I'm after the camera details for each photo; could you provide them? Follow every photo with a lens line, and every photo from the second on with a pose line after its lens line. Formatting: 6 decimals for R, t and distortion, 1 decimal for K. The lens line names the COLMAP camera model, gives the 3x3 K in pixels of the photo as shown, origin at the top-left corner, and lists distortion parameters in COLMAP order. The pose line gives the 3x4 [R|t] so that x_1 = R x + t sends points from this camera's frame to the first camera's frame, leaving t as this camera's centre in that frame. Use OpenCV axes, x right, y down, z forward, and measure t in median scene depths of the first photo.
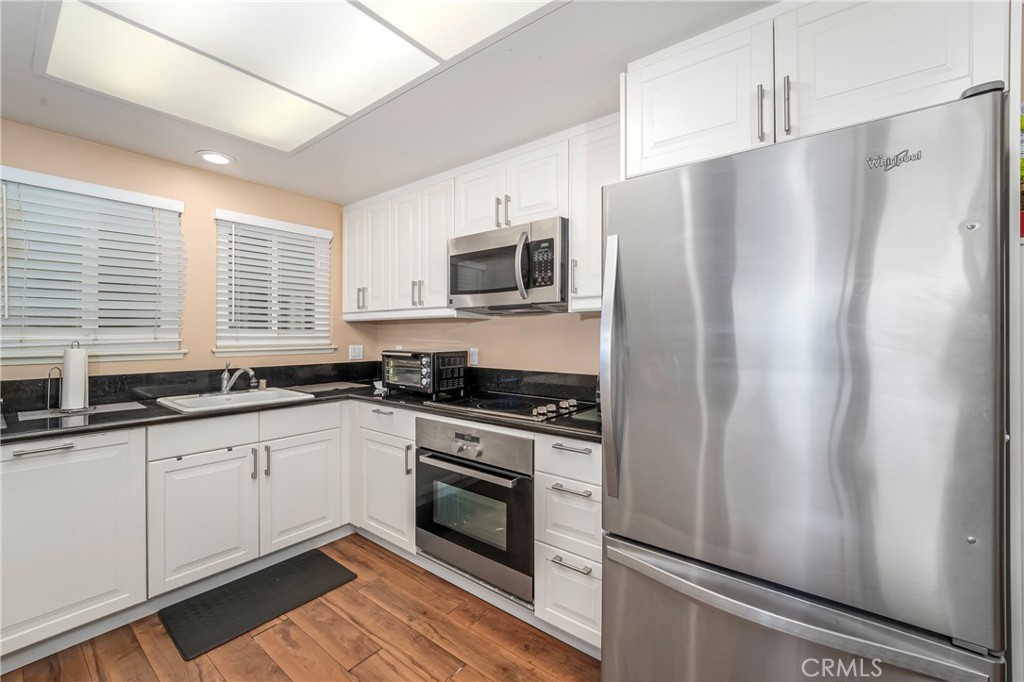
lens RADIAL K [[418.3, 0, 511.3], [0, 418.3, 334.8], [0, 0, 1]] dist [-0.012163, 0.000925]
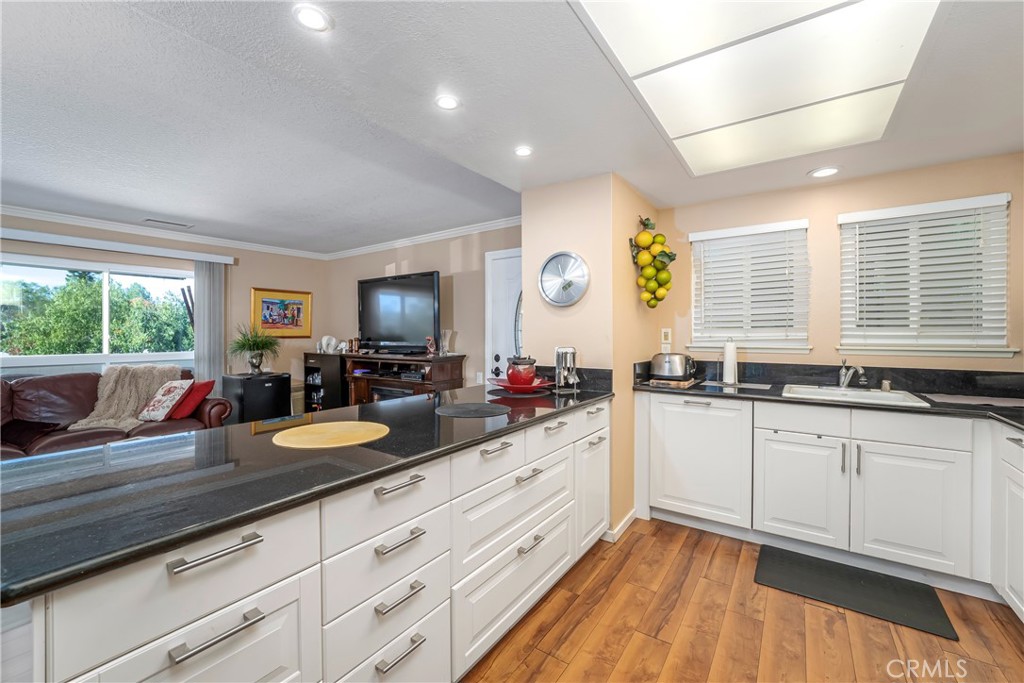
lens RADIAL K [[418.3, 0, 511.3], [0, 418.3, 335.3], [0, 0, 1]] dist [-0.012163, 0.000925]
pose [[0.055995, 0.004383, -0.998421, 0.355361], [-0.000468, 0.999990, 0.004363, 0.001271], [0.998431, 0.000223, 0.055996, 0.113511]]
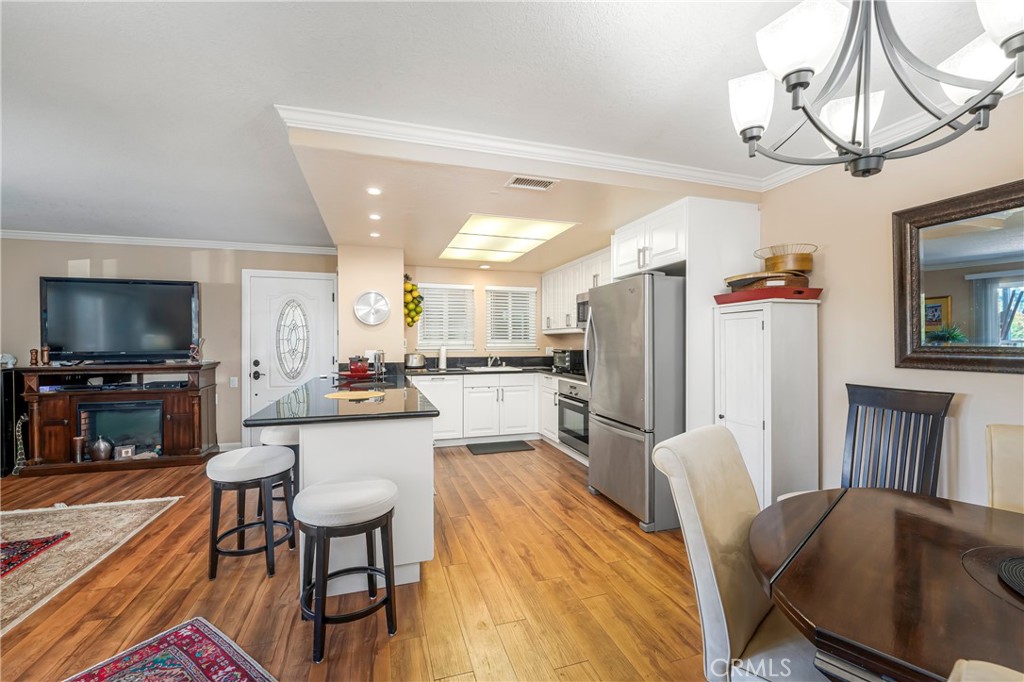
lens RADIAL K [[420.0, 0, 512.0], [0, 420.0, 341.0], [0, 0, 1]] dist [-0.022465, 0.005480]
pose [[0.829253, -0.000430, -0.558873, 0.786242], [-0.000023, 1.000000, -0.000803, -0.001169], [0.558874, 0.000679, 0.829253, -0.938711]]
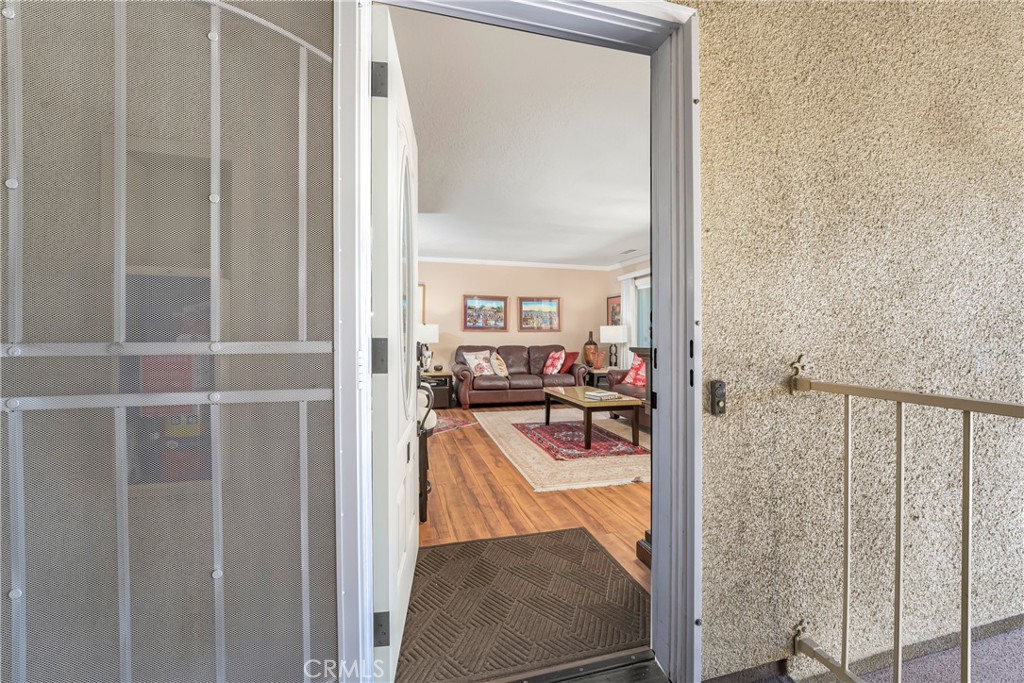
lens RADIAL K [[418.3, 0, 511.3], [0, 418.3, 335.3], [0, 0, 1]] dist [-0.012163, 0.000925]
pose [[-0.802592, 0.000097, 0.596528, -1.850379], [0.000530, 1.000000, 0.000550, 0.077648], [-0.596528, 0.000758, -0.802592, 0.791880]]
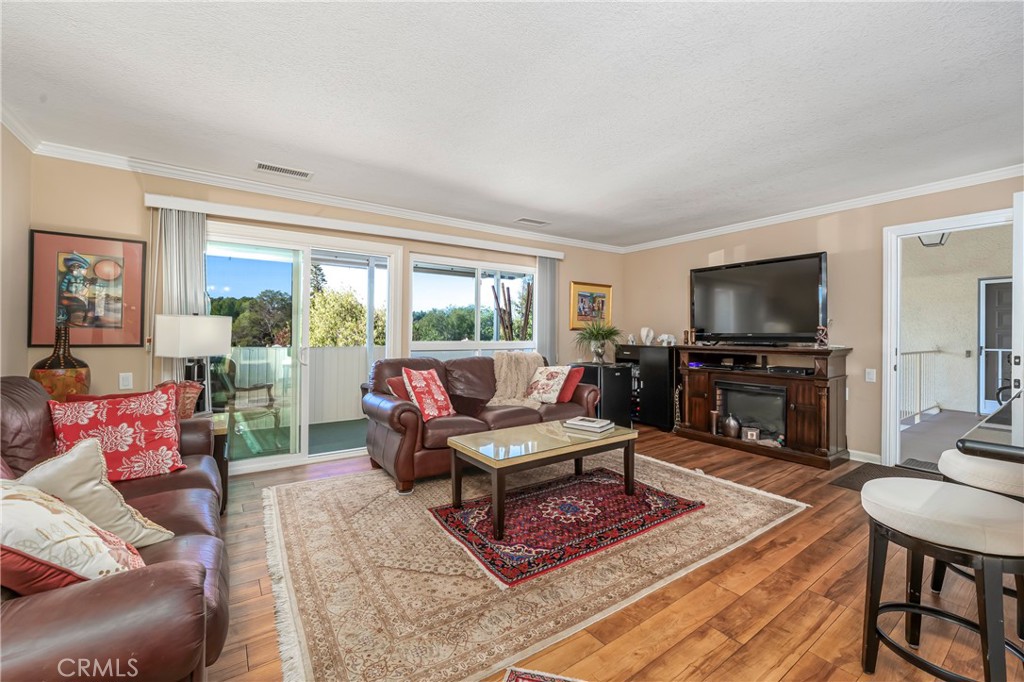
lens RADIAL K [[418.3, 0, 511.3], [0, 418.3, 334.8], [0, 0, 1]] dist [-0.012163, 0.000925]
pose [[-0.287600, 0.000888, -0.957750, 0.390036], [-0.007009, 0.999971, 0.003031, 0.054420], [0.957725, 0.007585, -0.287586, -0.862062]]
